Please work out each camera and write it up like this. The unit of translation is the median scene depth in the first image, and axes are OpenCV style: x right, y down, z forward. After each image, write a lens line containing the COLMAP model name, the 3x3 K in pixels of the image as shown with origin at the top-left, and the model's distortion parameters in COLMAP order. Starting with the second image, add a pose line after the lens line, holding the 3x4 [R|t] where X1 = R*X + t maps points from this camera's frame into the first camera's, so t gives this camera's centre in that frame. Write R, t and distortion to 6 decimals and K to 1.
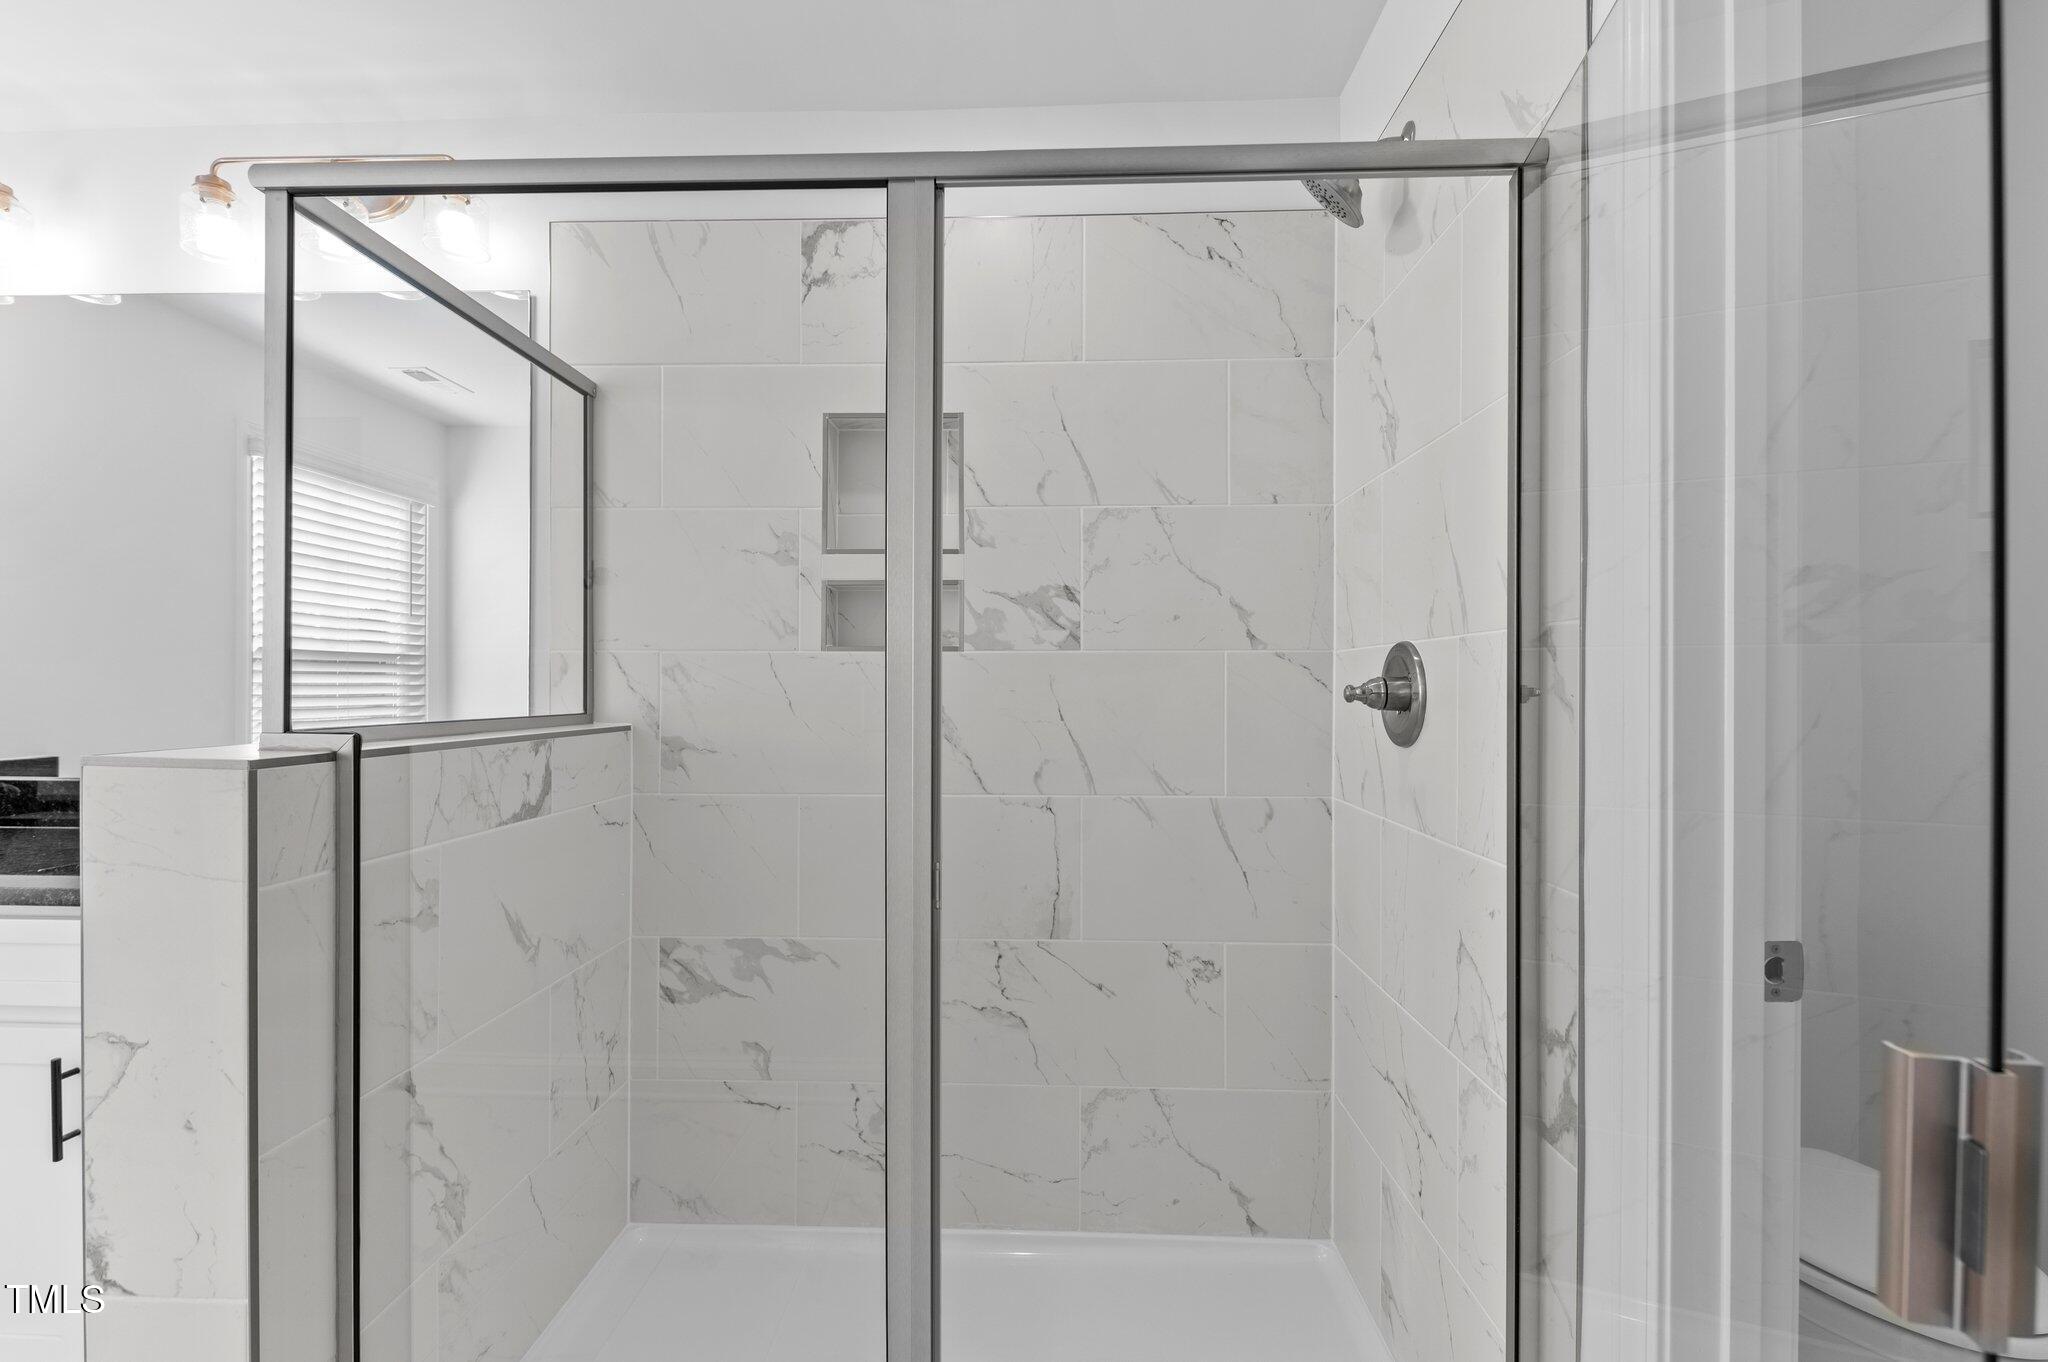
lens RADIAL K [[889.0, 0, 1018.2], [0, 889.0, 689.5], [0, 0, 1]] dist [-0.035476, 0.010428]
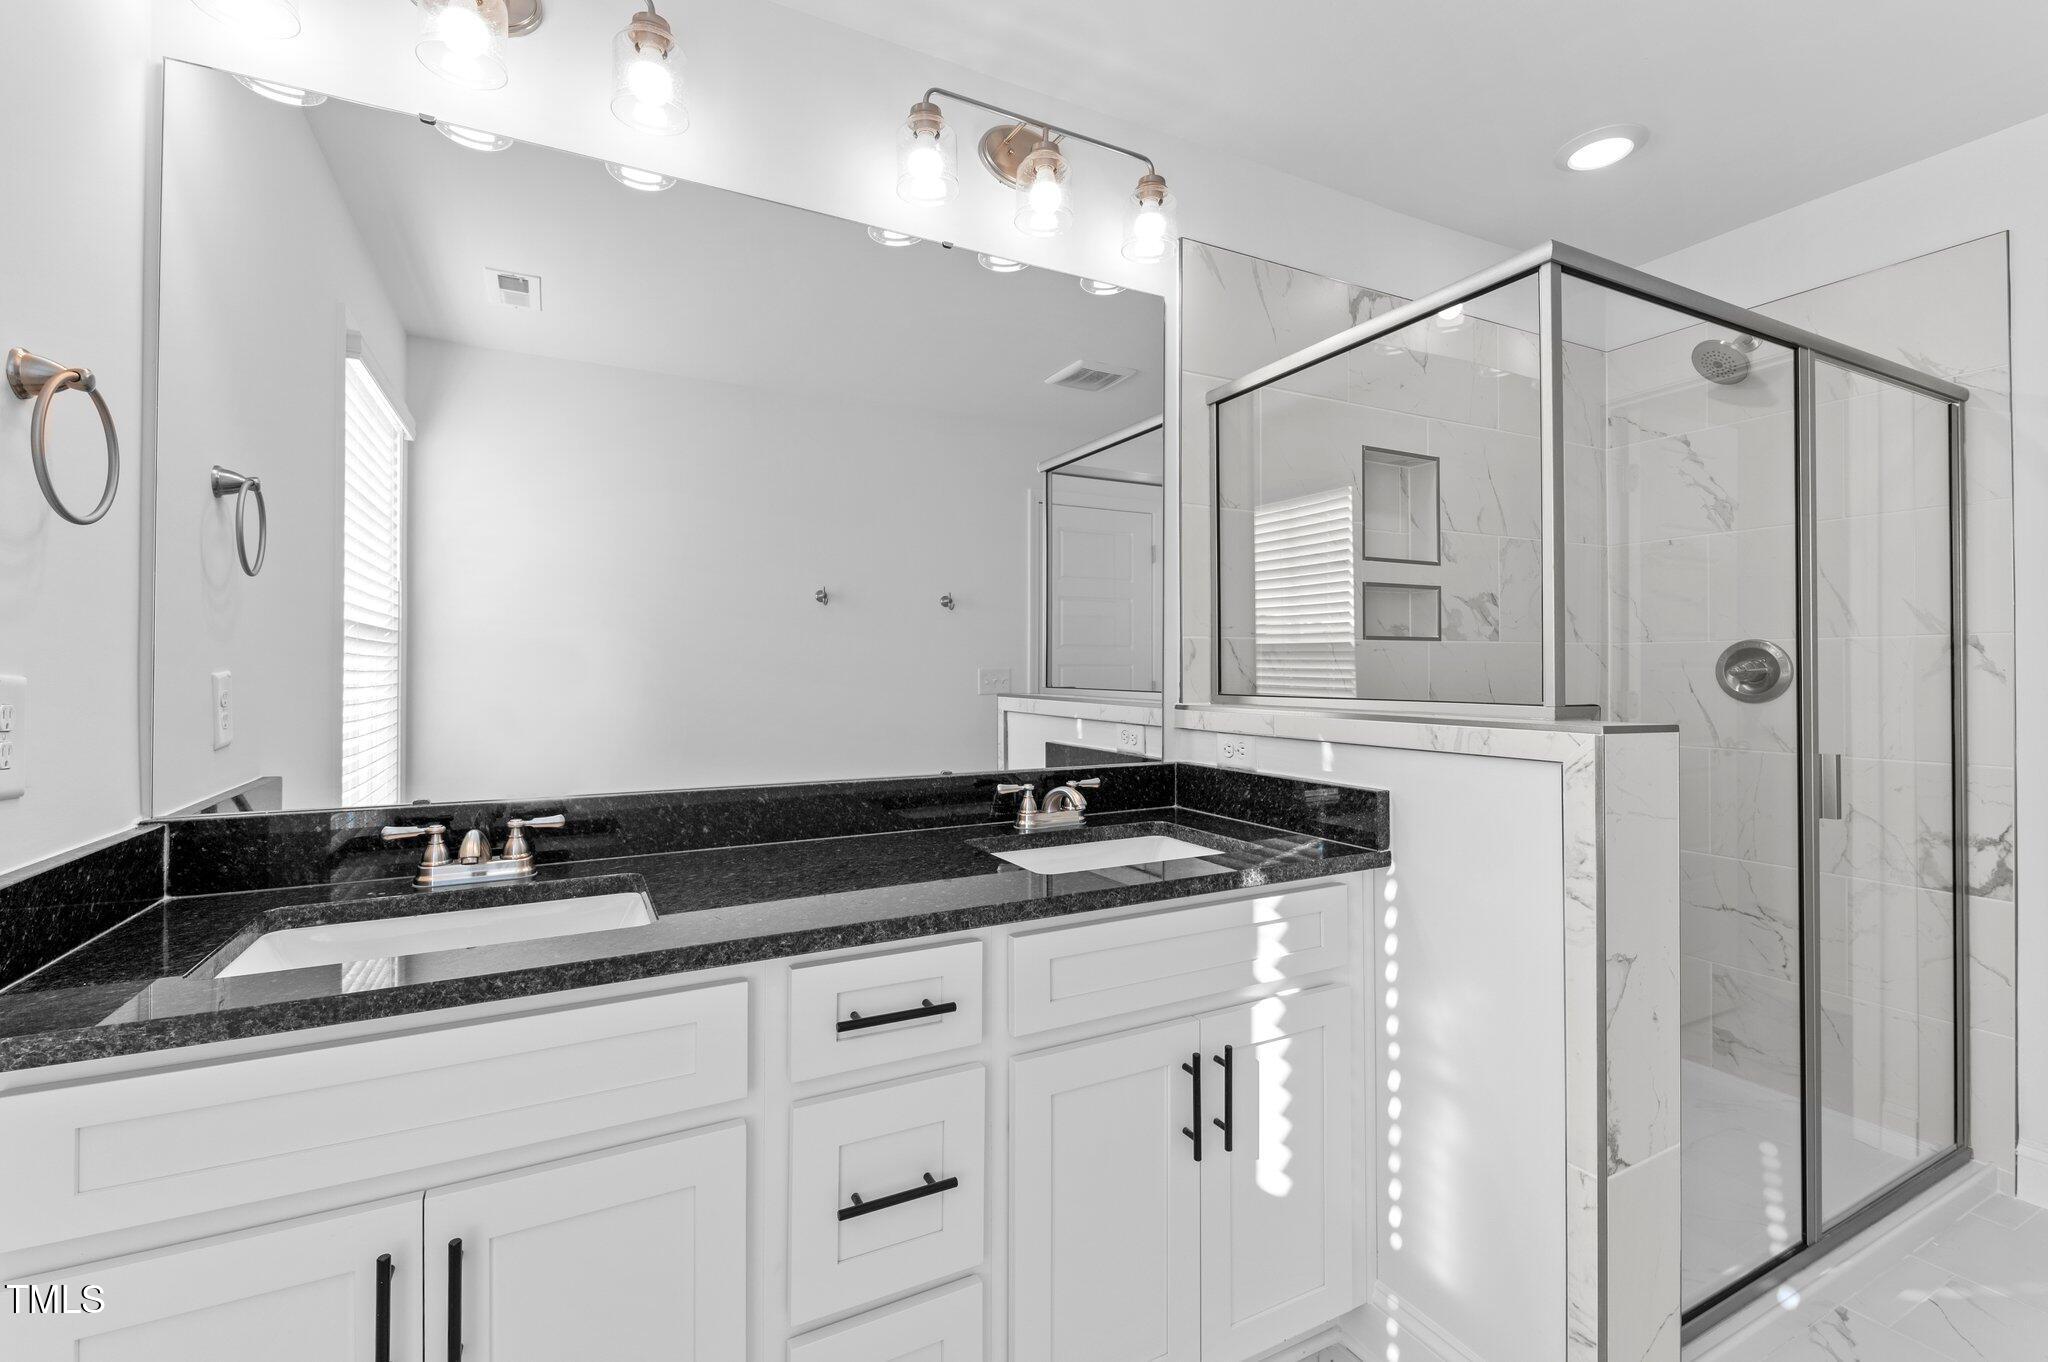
lens RADIAL K [[884.2, 0, 1020.0], [0, 884.2, 652.1], [0, 0, 1]] dist [-0.016883, -0.000061]
pose [[0.883085, 0.004651, 0.469189, -1.216299], [0.006625, 0.999728, -0.022379, -0.002102], [-0.469166, 0.022871, 0.882814, 0.153235]]
